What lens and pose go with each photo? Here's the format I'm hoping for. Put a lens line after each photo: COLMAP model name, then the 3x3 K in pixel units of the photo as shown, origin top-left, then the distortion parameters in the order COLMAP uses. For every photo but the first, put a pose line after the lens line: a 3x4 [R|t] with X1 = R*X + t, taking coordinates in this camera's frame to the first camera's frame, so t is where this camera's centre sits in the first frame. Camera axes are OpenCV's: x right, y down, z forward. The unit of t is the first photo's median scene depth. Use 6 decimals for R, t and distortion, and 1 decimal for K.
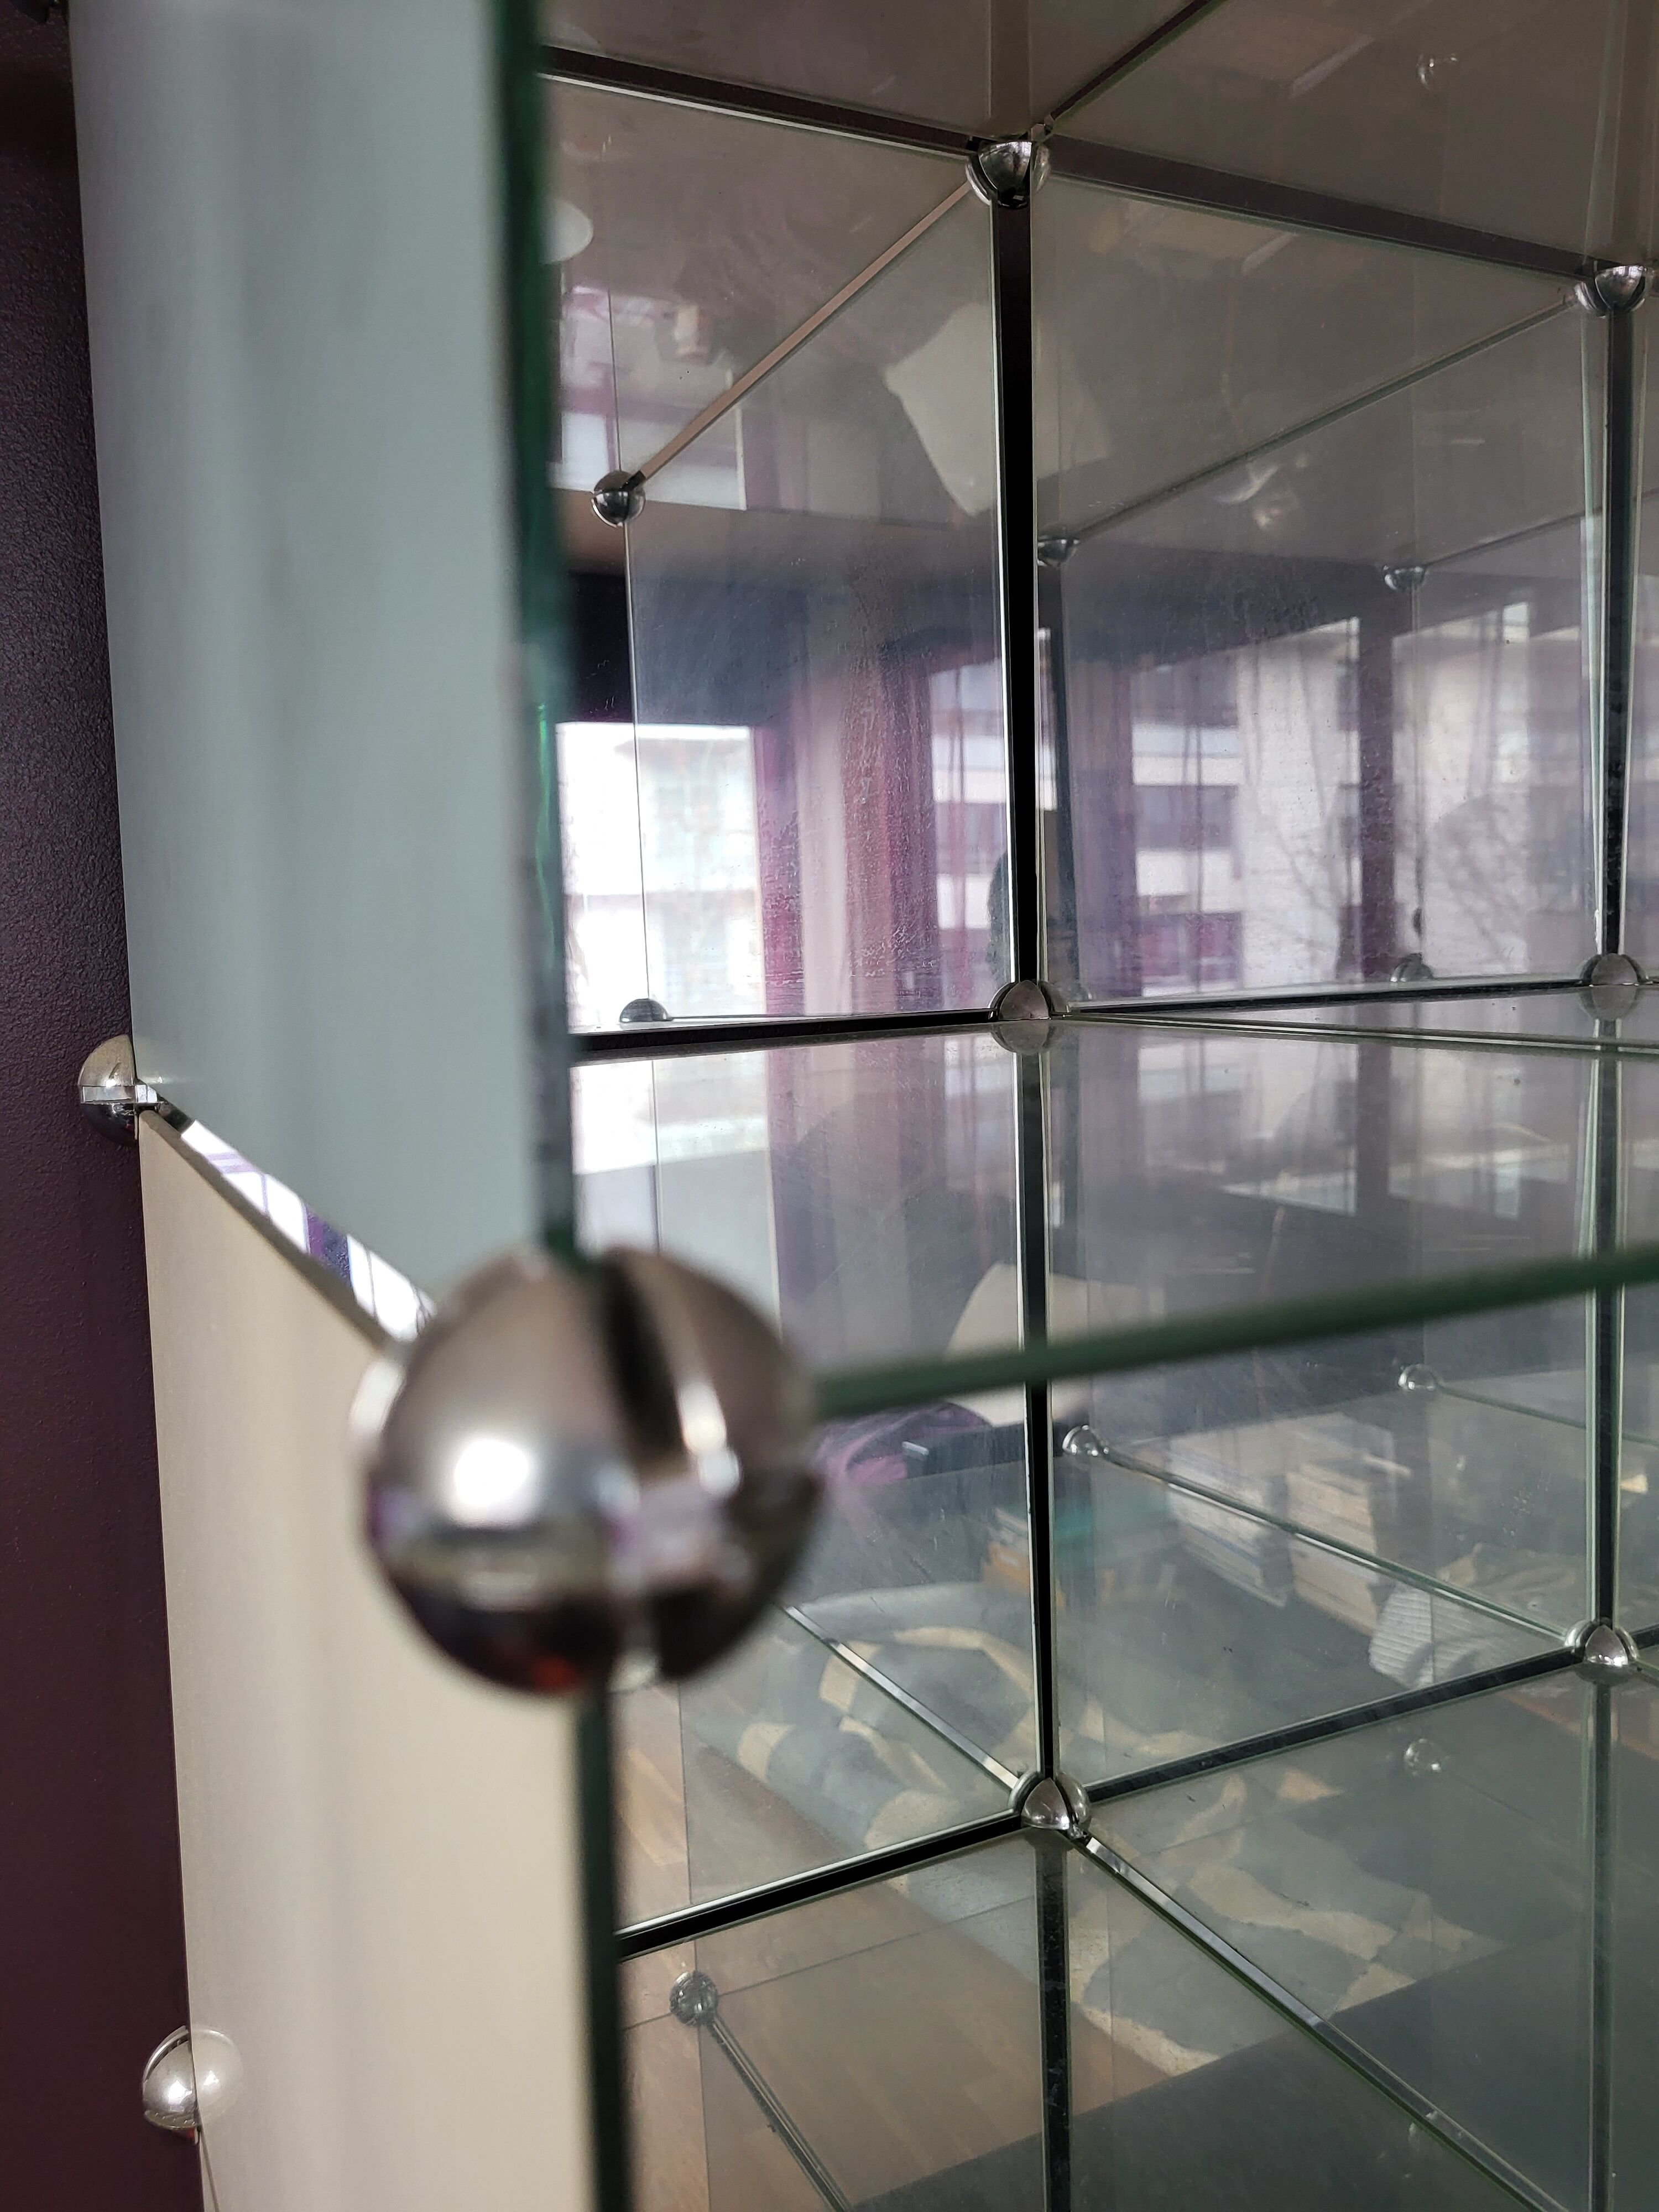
lens RADIAL K [[1708.4, 0, 836.2], [0, 1708.4, 1105.4], [0, 0, 1]] dist [0.044068, -0.043682]
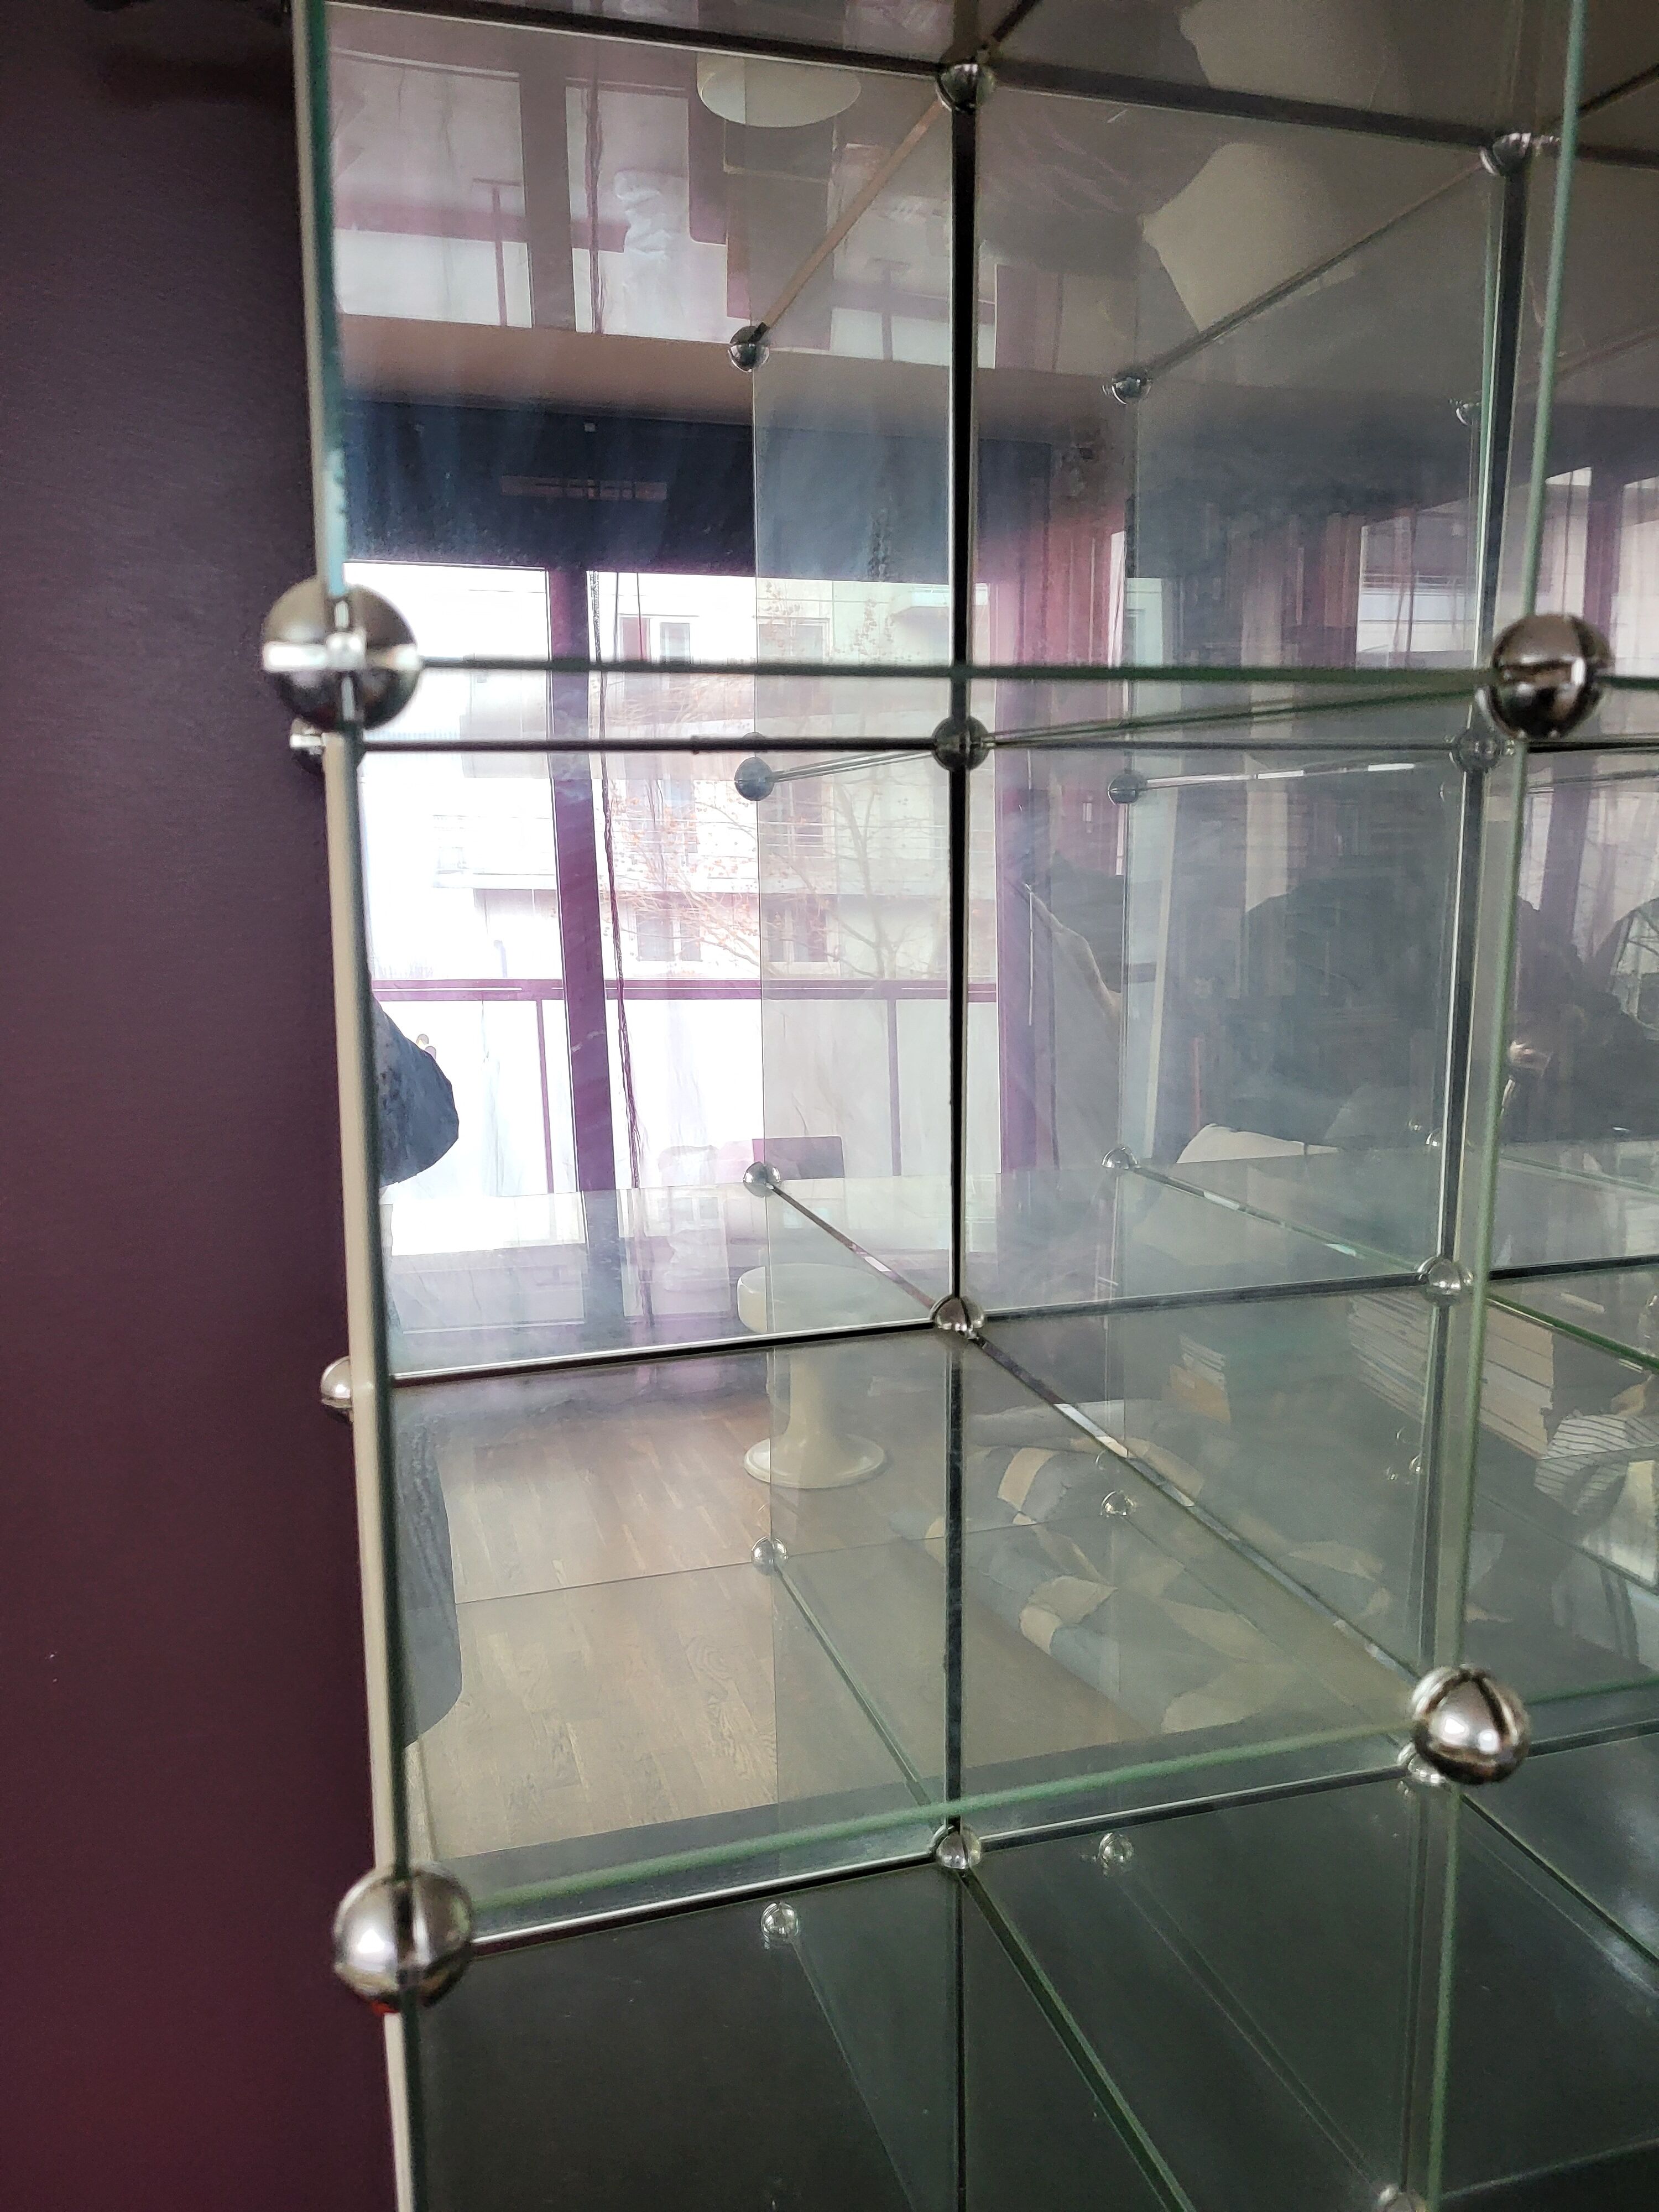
lens RADIAL K [[1708.4, 0, 830.3], [0, 1708.4, 1110.3], [0, 0, 1]] dist [0.044068, -0.043682]
pose [[0.986125, 0.051031, -0.157967, 0.206181], [-0.039249, 0.996271, 0.076831, 0.122555], [0.161298, -0.069565, 0.984451, -0.317925]]
